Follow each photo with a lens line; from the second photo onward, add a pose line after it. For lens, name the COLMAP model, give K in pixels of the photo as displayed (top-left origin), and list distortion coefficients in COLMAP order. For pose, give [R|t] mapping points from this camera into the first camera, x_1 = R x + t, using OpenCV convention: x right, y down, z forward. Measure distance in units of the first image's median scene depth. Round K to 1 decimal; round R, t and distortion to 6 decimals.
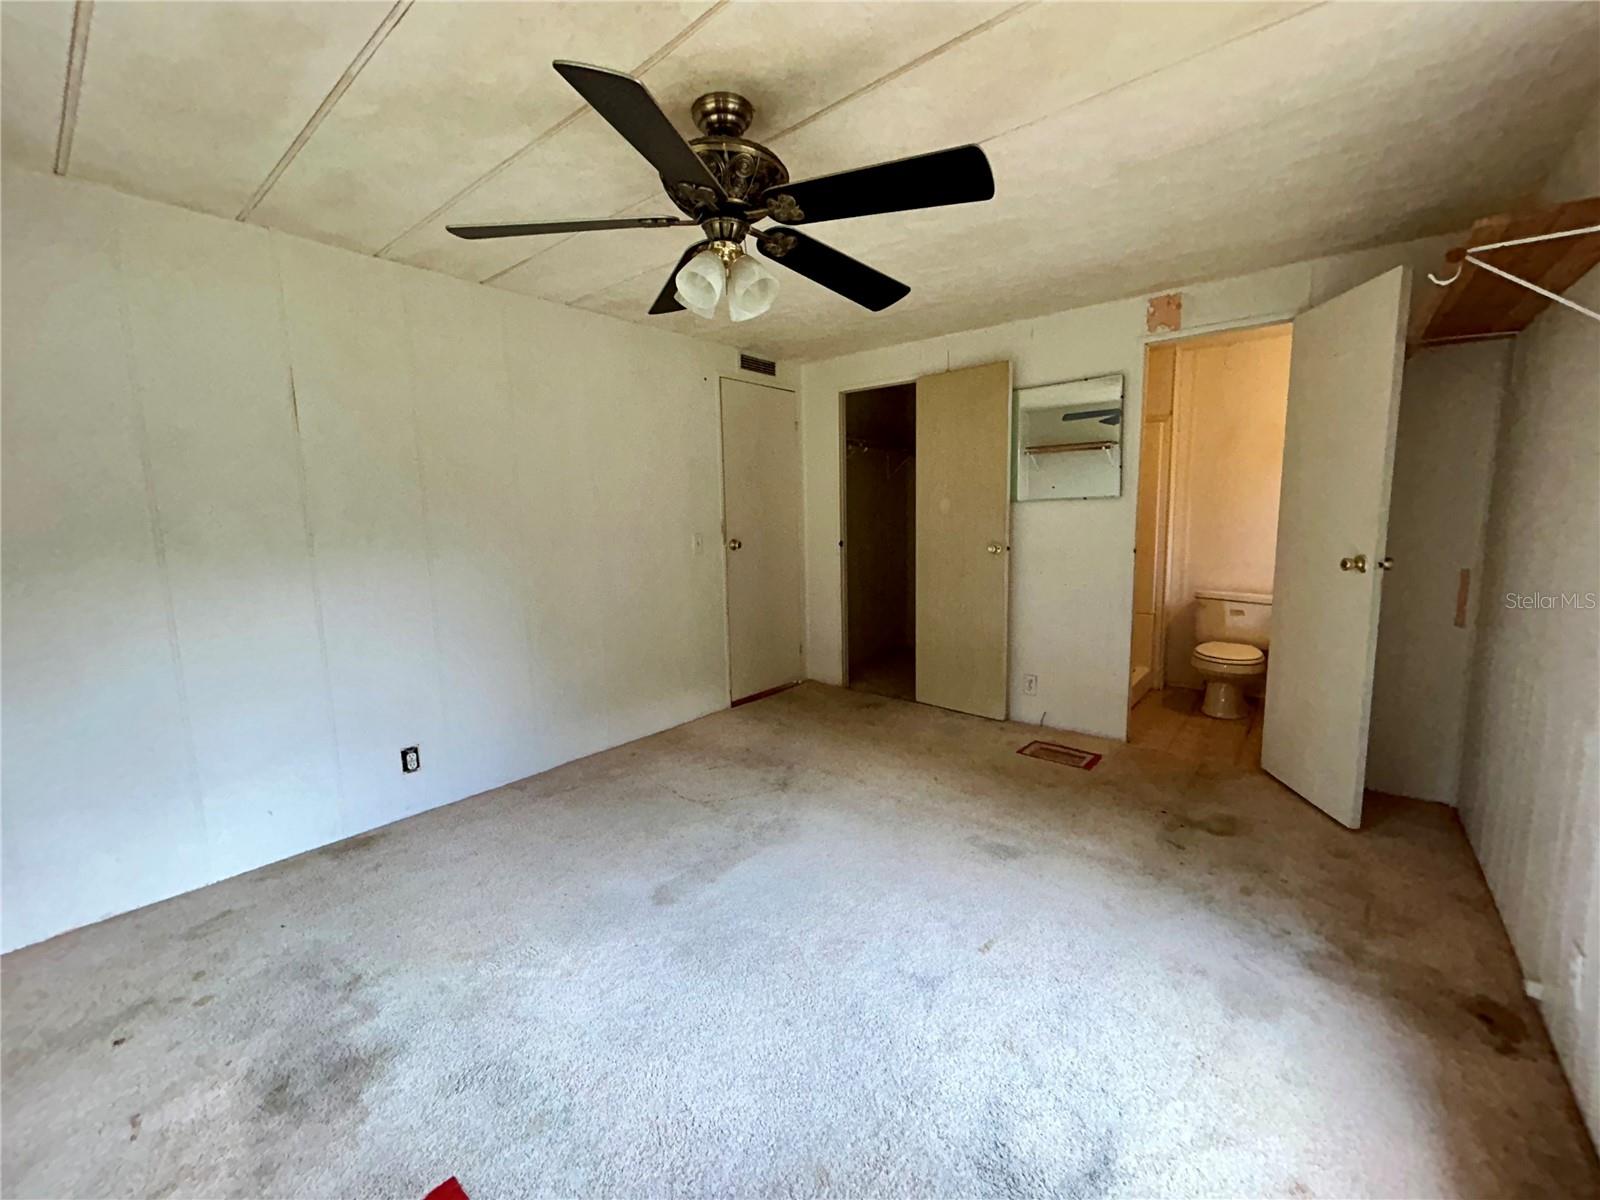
lens RADIAL K [[646.9, 0, 798.0], [0, 646.9, 596.6], [0, 0, 1]] dist [-0.002238, 0.000637]
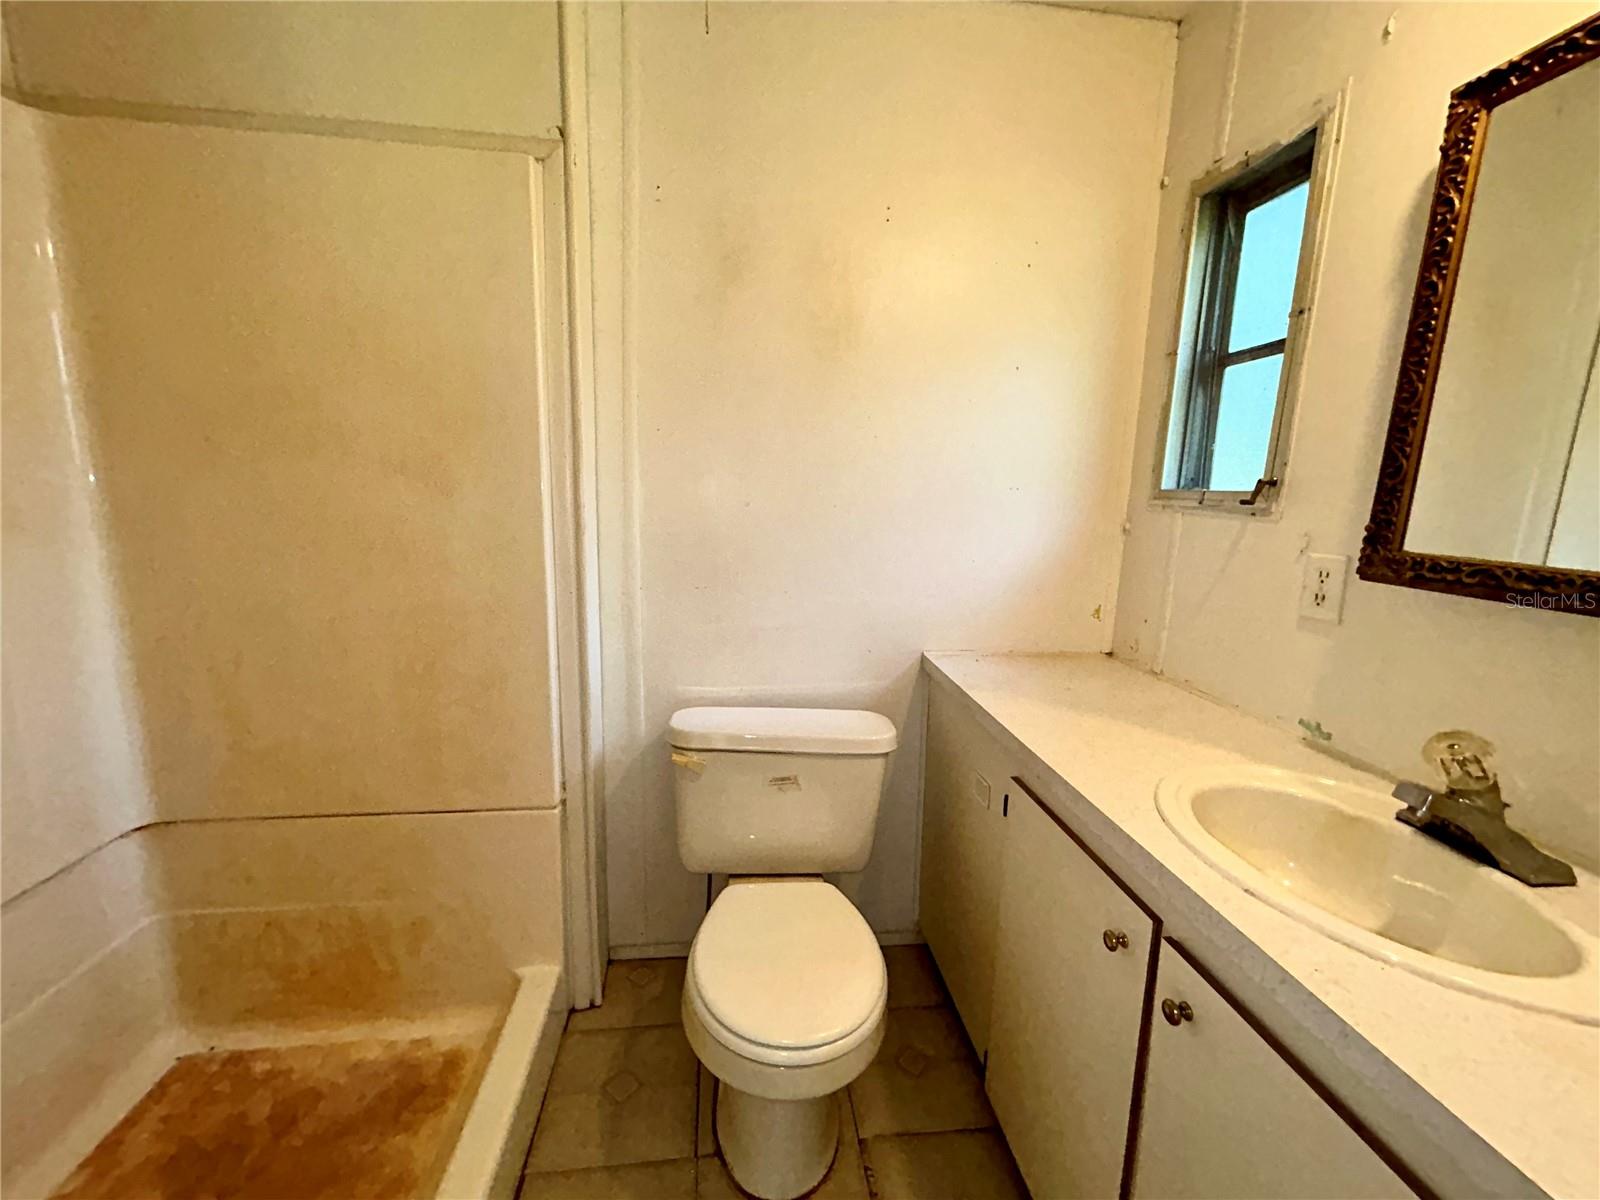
lens RADIAL K [[646.9, 0, 800.4], [0, 646.9, 599.9], [0, 0, 1]] dist [-0.002238, 0.000637]
pose [[0.690993, -0.086303, 0.717692, 0.411401], [0.047909, 0.996132, 0.073659, -0.088803], [-0.721273, -0.016514, 0.692454, 0.694338]]
